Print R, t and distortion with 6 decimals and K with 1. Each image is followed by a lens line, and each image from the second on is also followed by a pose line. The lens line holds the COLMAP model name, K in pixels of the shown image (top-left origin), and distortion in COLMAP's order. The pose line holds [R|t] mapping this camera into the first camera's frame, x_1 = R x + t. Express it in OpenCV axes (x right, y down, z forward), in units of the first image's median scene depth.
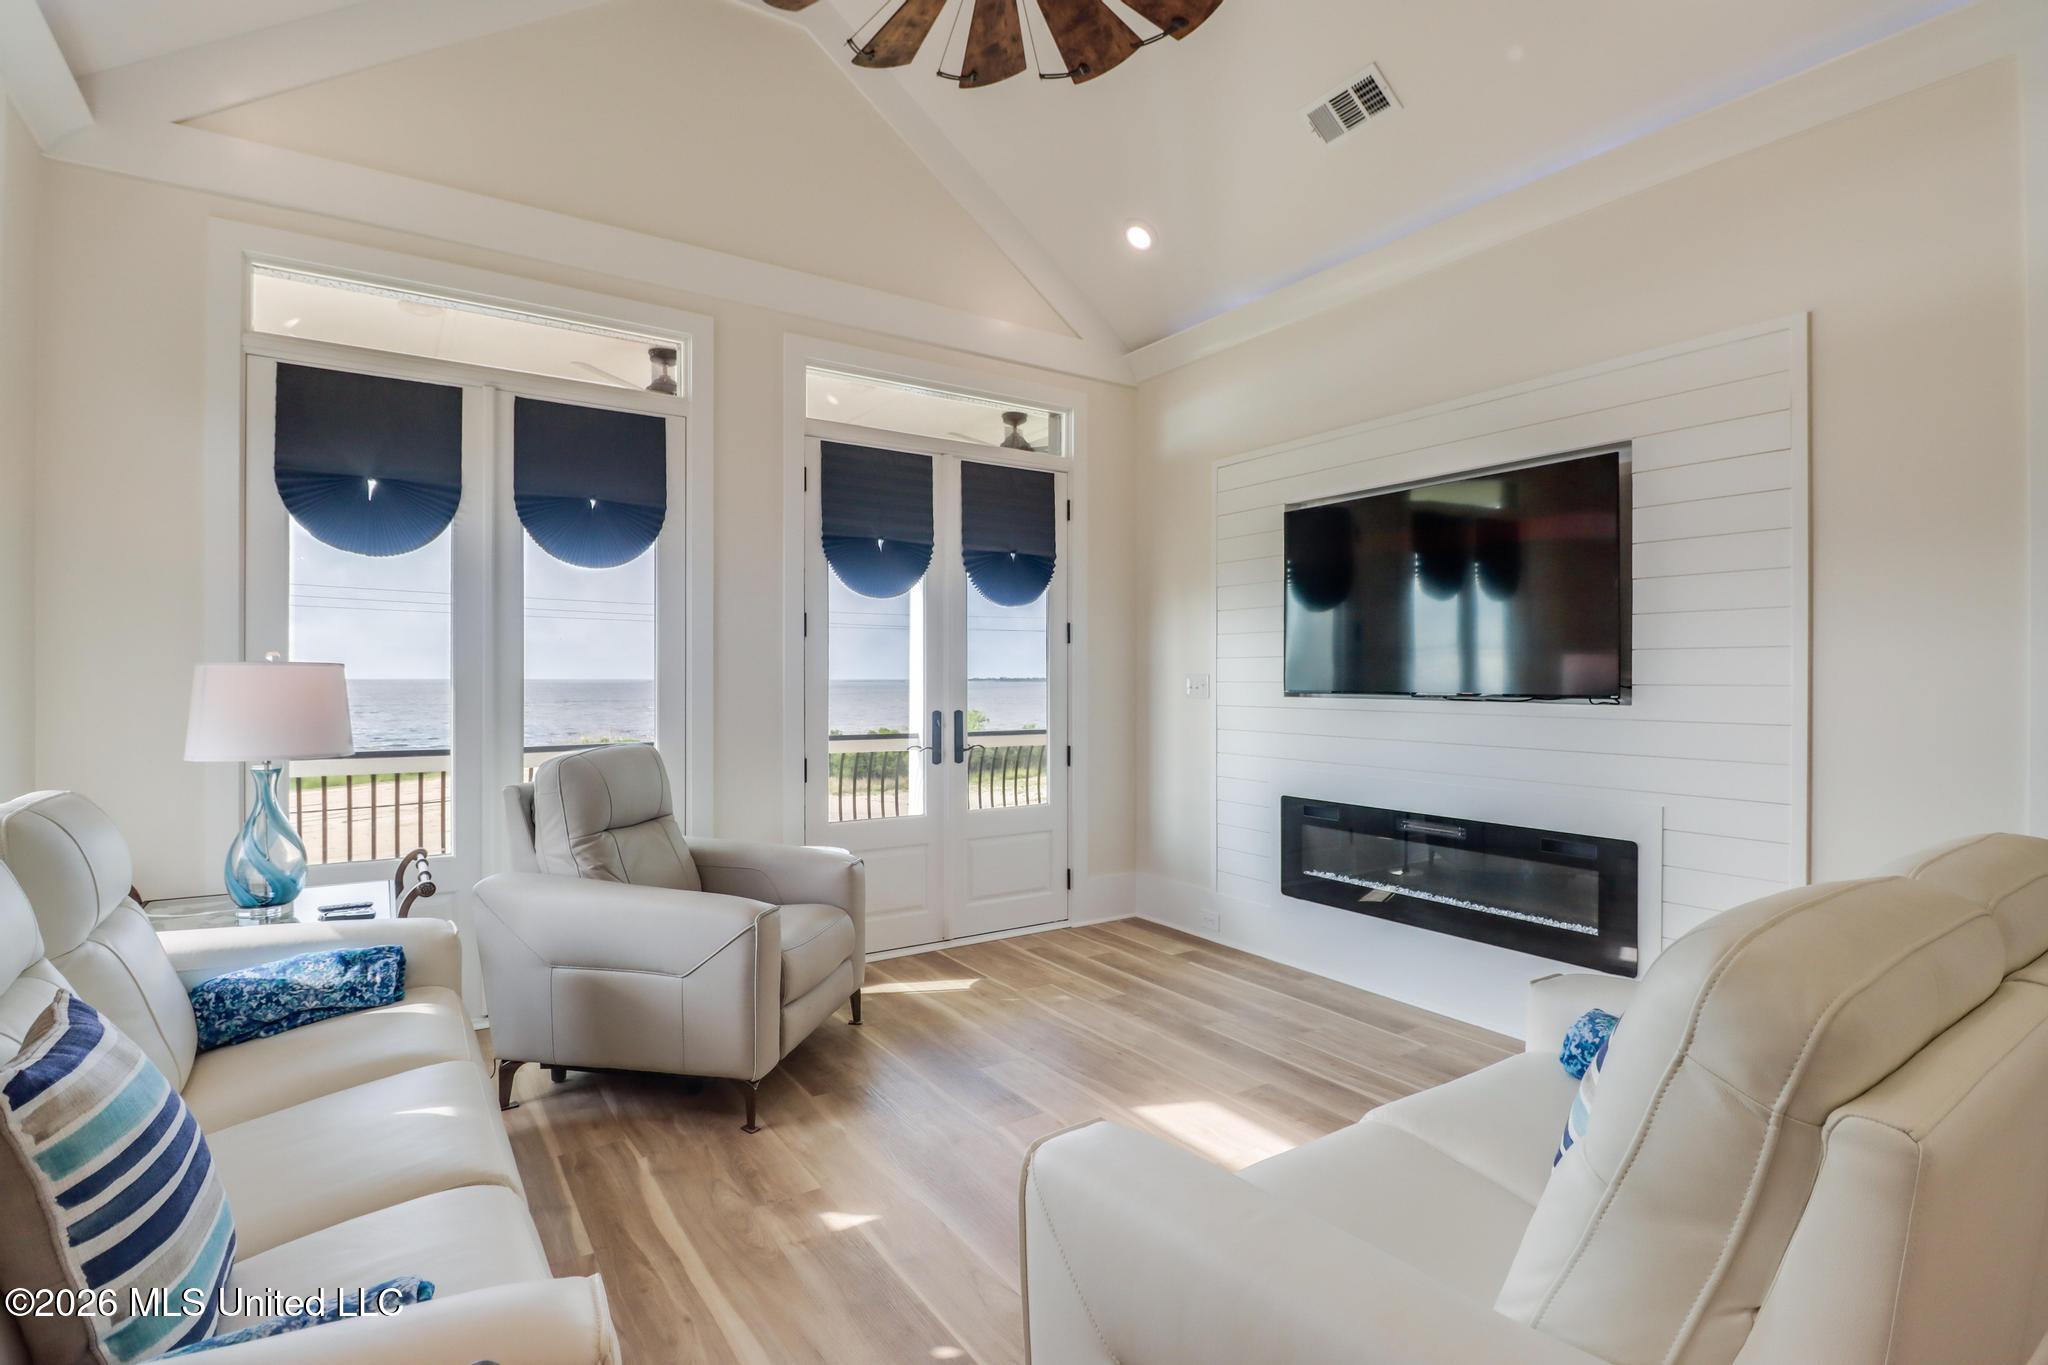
lens RADIAL K [[976.5, 0, 1018.8], [0, 976.5, 683.0], [0, 0, 1]] dist [0.000184, -0.013049]
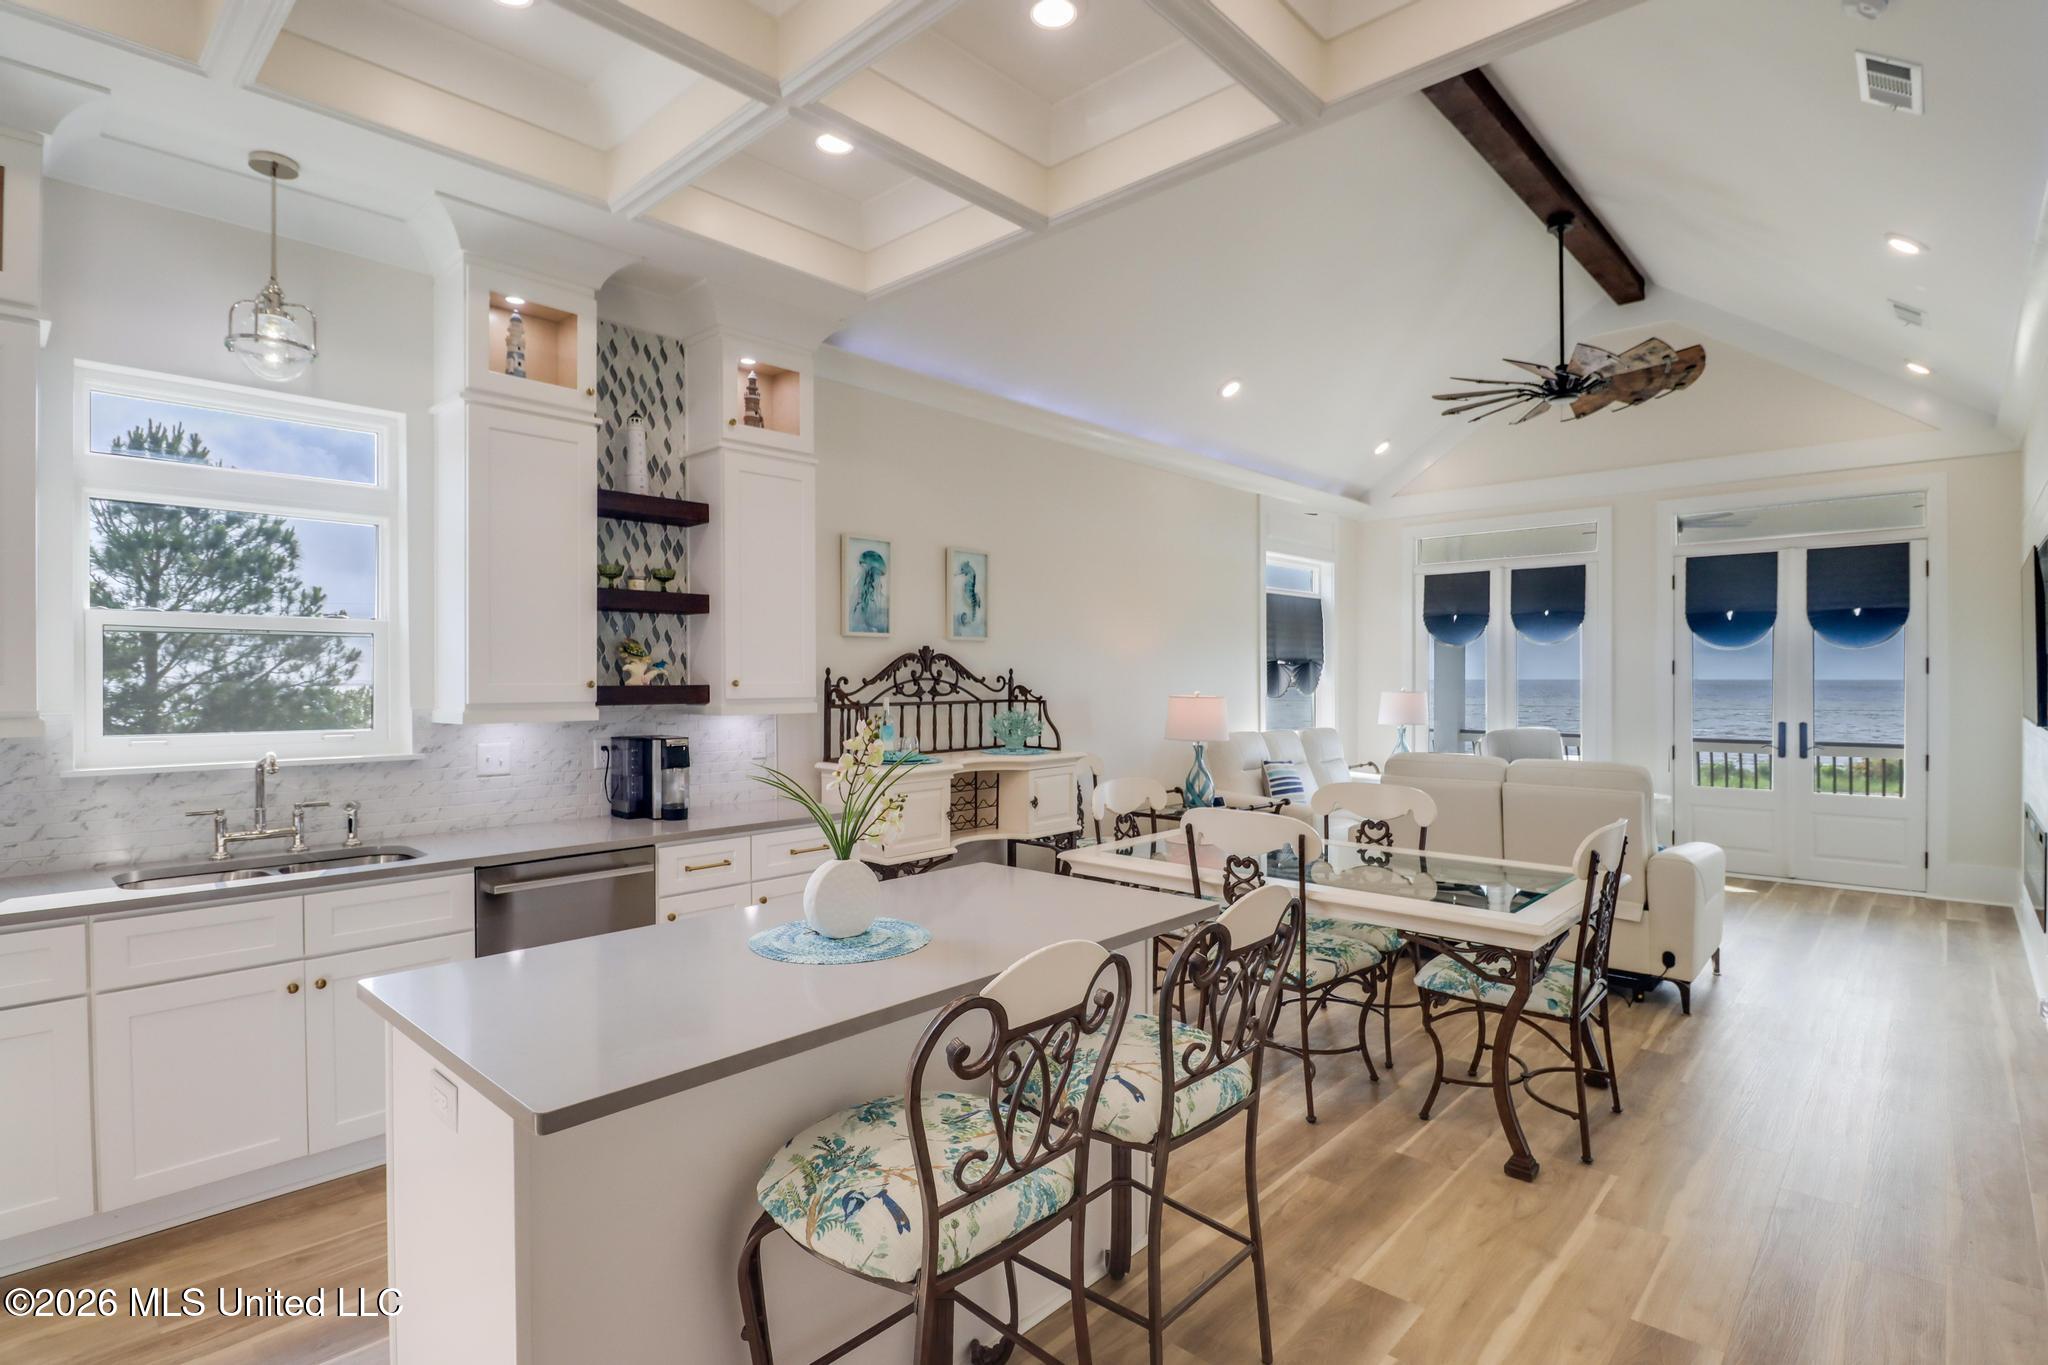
lens RADIAL K [[994.1, 0, 1015.3], [0, 994.1, 683.6], [0, 0, 1]] dist [0.000923, -0.013600]
pose [[0.230313, 0.004036, -0.973108, 1.492423], [-0.005207, 0.999982, 0.002916, -0.037869], [0.973103, 0.004396, 0.230330, -0.647409]]
